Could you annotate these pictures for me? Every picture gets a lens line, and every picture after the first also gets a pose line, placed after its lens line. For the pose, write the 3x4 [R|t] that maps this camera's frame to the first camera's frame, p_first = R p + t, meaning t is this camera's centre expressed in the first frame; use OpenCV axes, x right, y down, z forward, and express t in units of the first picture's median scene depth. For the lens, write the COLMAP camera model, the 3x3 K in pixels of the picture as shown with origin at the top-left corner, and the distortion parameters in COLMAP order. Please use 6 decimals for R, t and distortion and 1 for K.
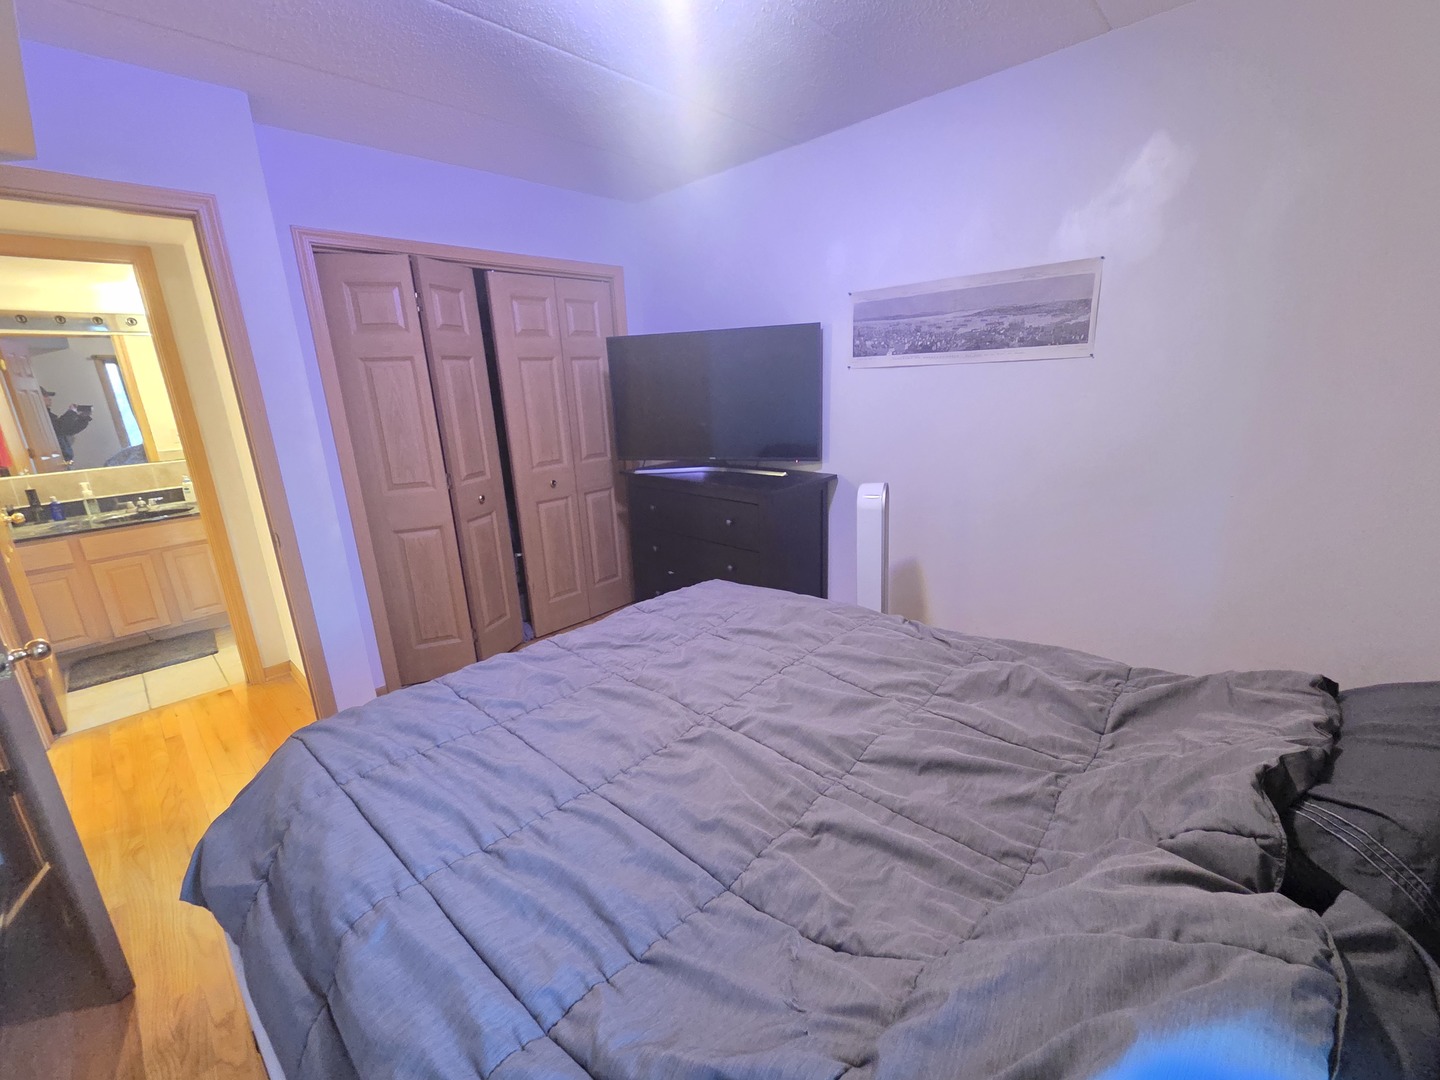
lens RADIAL K [[592.9, 0, 720.0], [0, 592.9, 540.0], [0, 0, 1]] dist [0.000215, -0.000336]
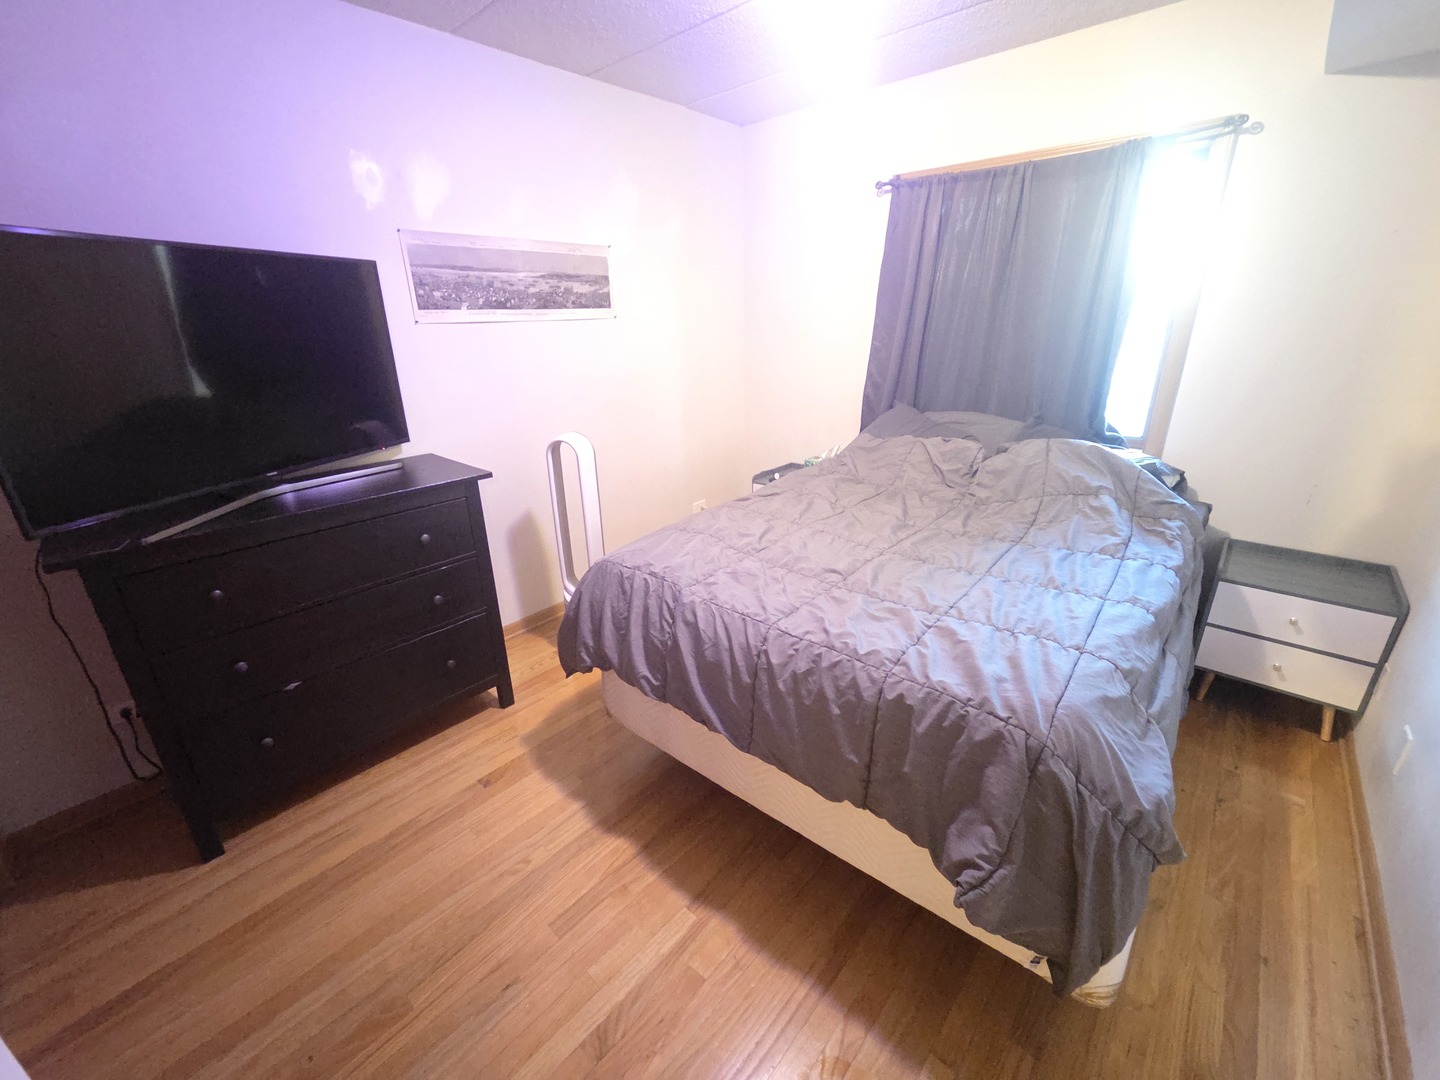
lens RADIAL K [[592.9, 0, 720.0], [0, 592.9, 540.0], [0, 0, 1]] dist [0.000215, -0.000336]
pose [[-0.025643, -0.313779, 0.949150, -0.785682], [0.288085, 0.906863, 0.307582, -0.169808], [-0.957261, 0.281323, 0.067141, 0.719087]]
